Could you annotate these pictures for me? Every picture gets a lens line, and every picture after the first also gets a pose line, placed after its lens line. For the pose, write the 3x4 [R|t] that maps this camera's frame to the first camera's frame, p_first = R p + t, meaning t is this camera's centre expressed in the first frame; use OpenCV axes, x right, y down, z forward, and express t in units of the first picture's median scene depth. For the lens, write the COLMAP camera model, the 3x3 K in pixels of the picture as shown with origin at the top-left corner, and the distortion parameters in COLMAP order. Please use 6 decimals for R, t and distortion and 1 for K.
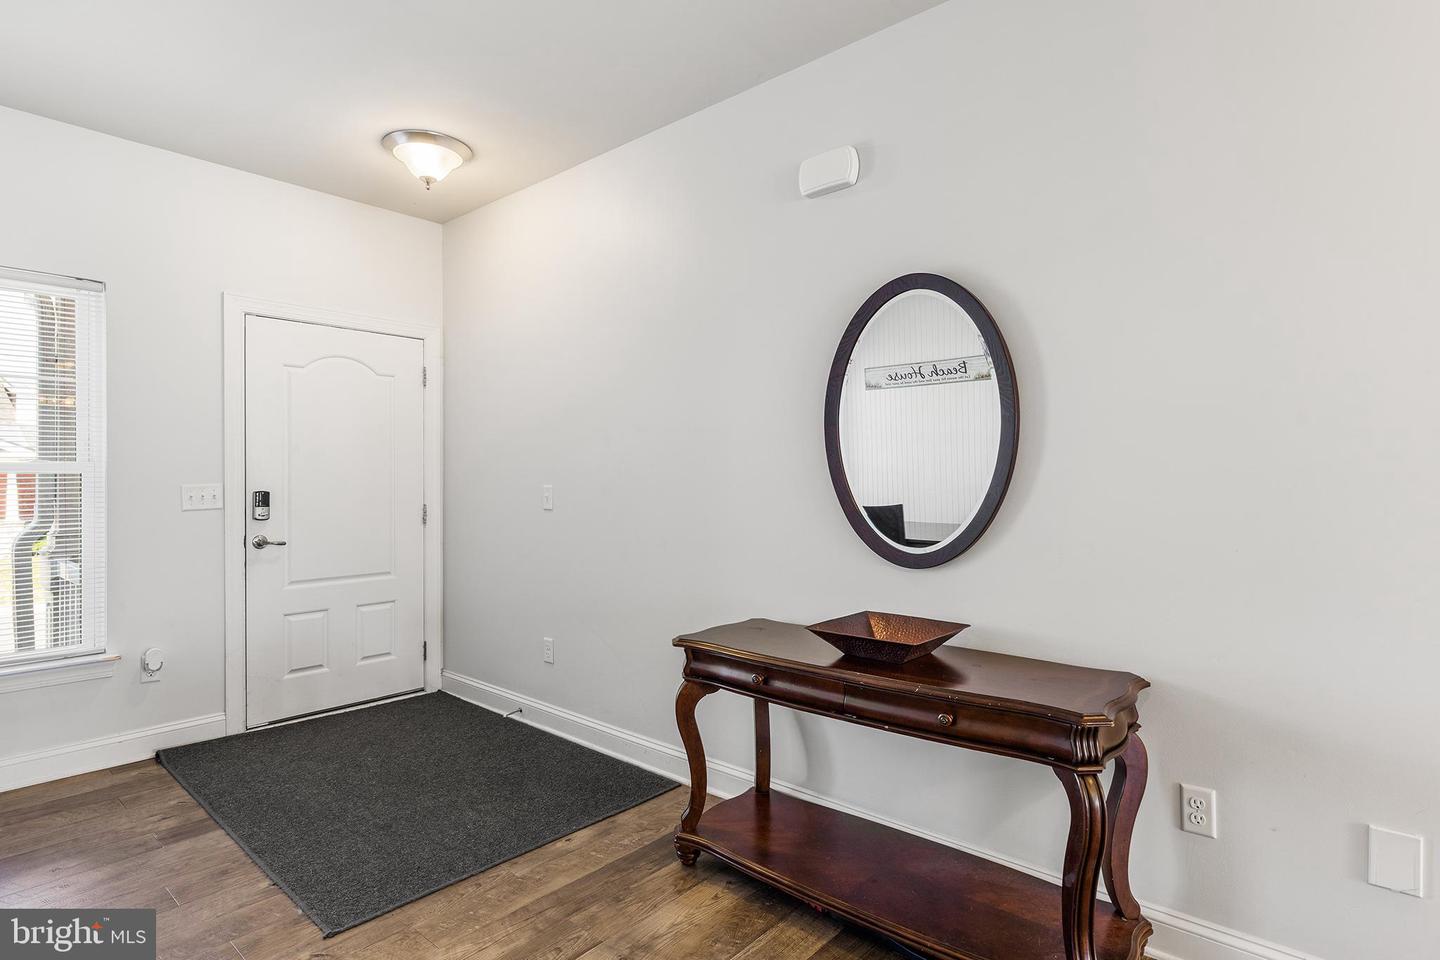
lens RADIAL K [[758.4, 0, 720.0], [0, 758.4, 480.0], [0, 0, 1]] dist [0.003963, 0.000164]
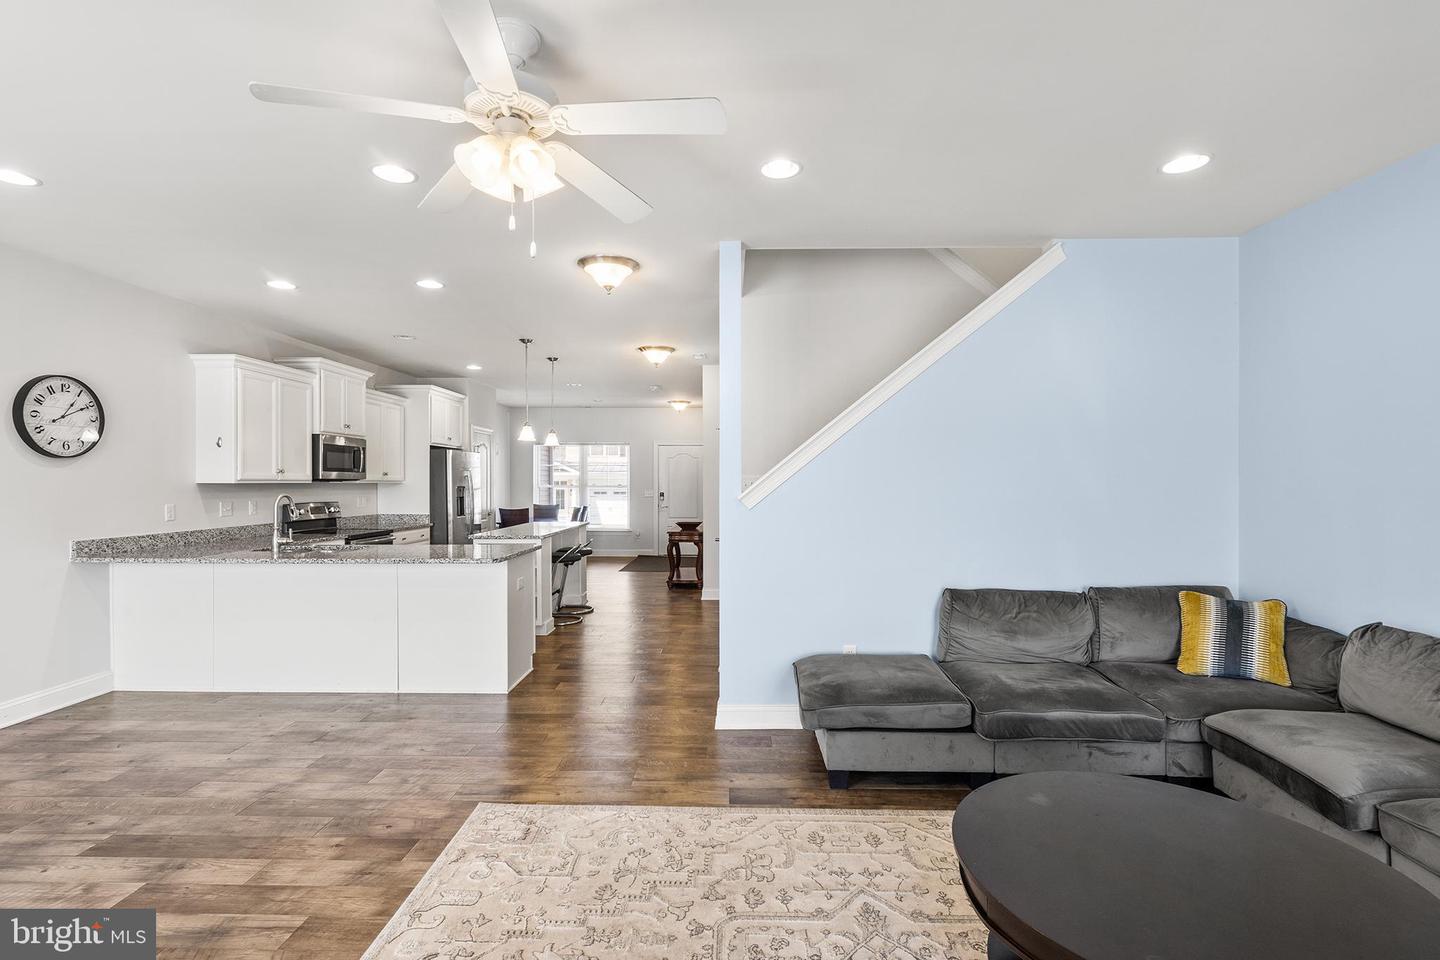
lens RADIAL K [[655.5, 0, 720.0], [0, 655.5, 480.0], [0, 0, 1]] dist [0.000895, -0.000011]
pose [[0.645832, 0.000194, -0.763480, 2.092579], [-0.005507, 0.999975, -0.004405, -0.034763], [0.763460, 0.007050, 0.645817, -0.879236]]
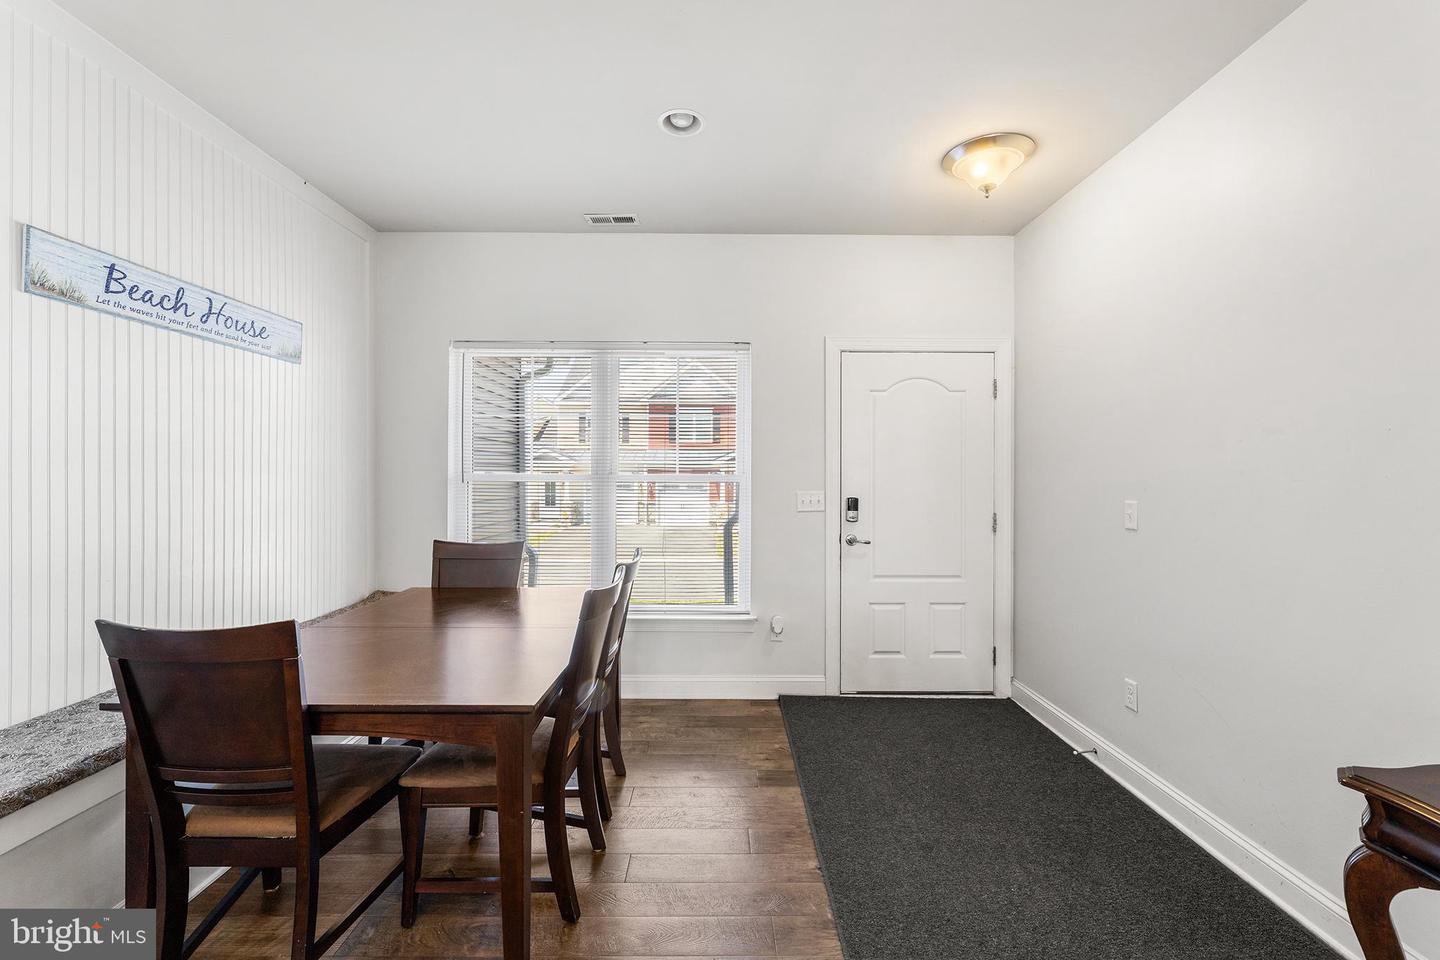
lens RADIAL K [[617.9, 0, 719.0], [0, 617.9, 473.1], [0, 0, 1]] dist [0.000946, -0.000869]
pose [[0.664451, 0.002991, -0.747325, -0.015743], [-0.008394, 0.999959, -0.003461, -0.019510], [0.747284, 0.008573, 0.664449, 0.201841]]
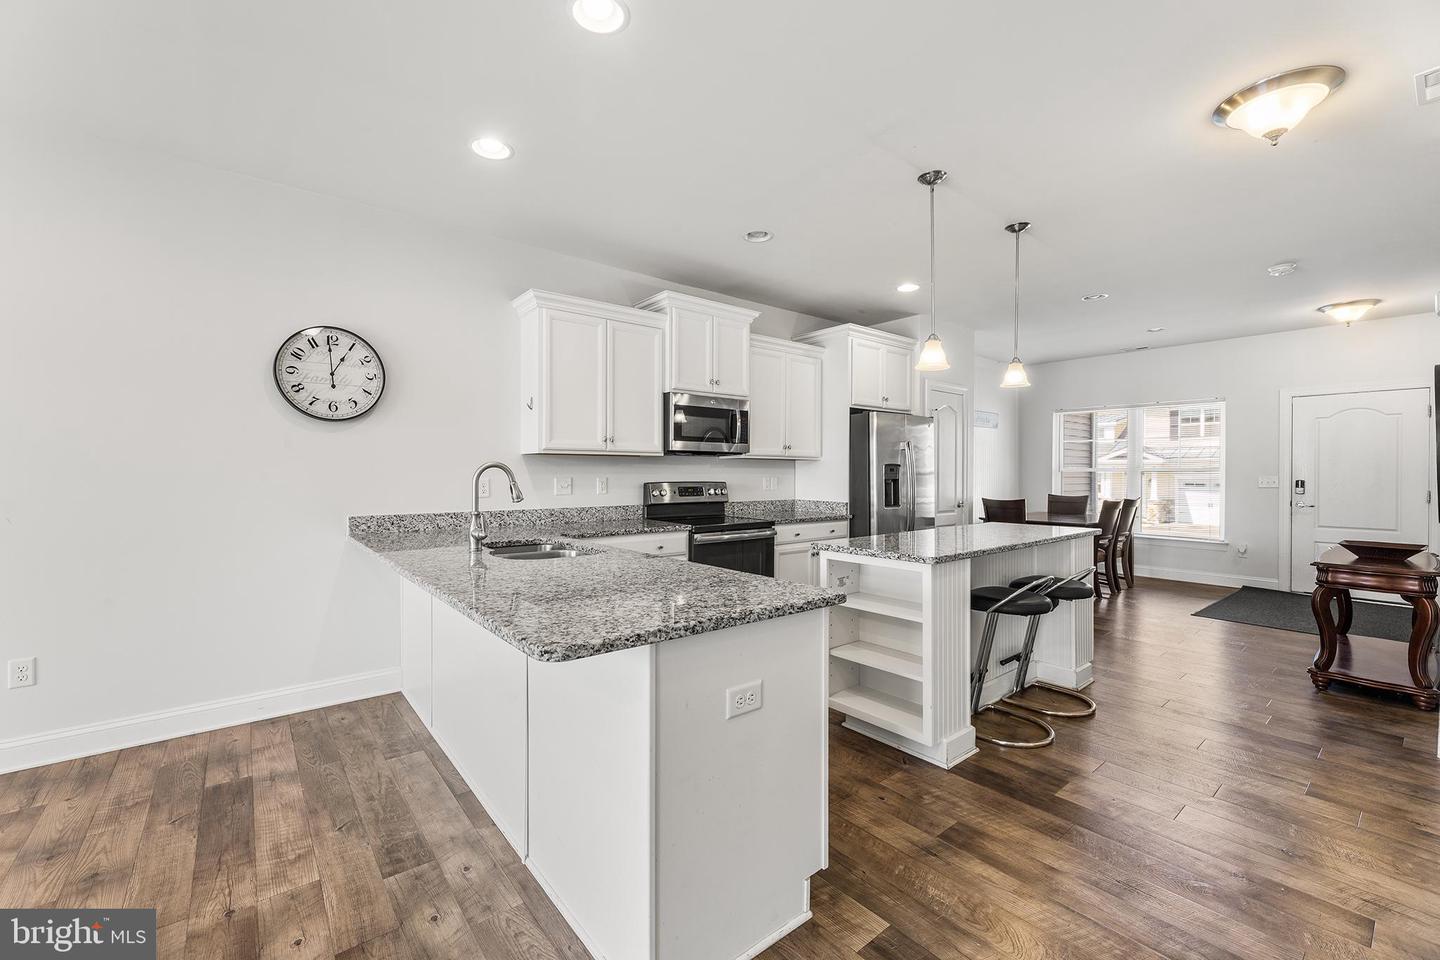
lens RADIAL K [[589.0, 0, 715.5], [0, 589.0, 477.4], [0, 0, 1]] dist [0.000945, 0.000002]
pose [[-0.170782, 0.010333, -0.985255, 1.318959], [-0.006211, 0.999914, 0.011563, -0.002064], [0.985289, 0.008095, -0.170703, -0.321846]]
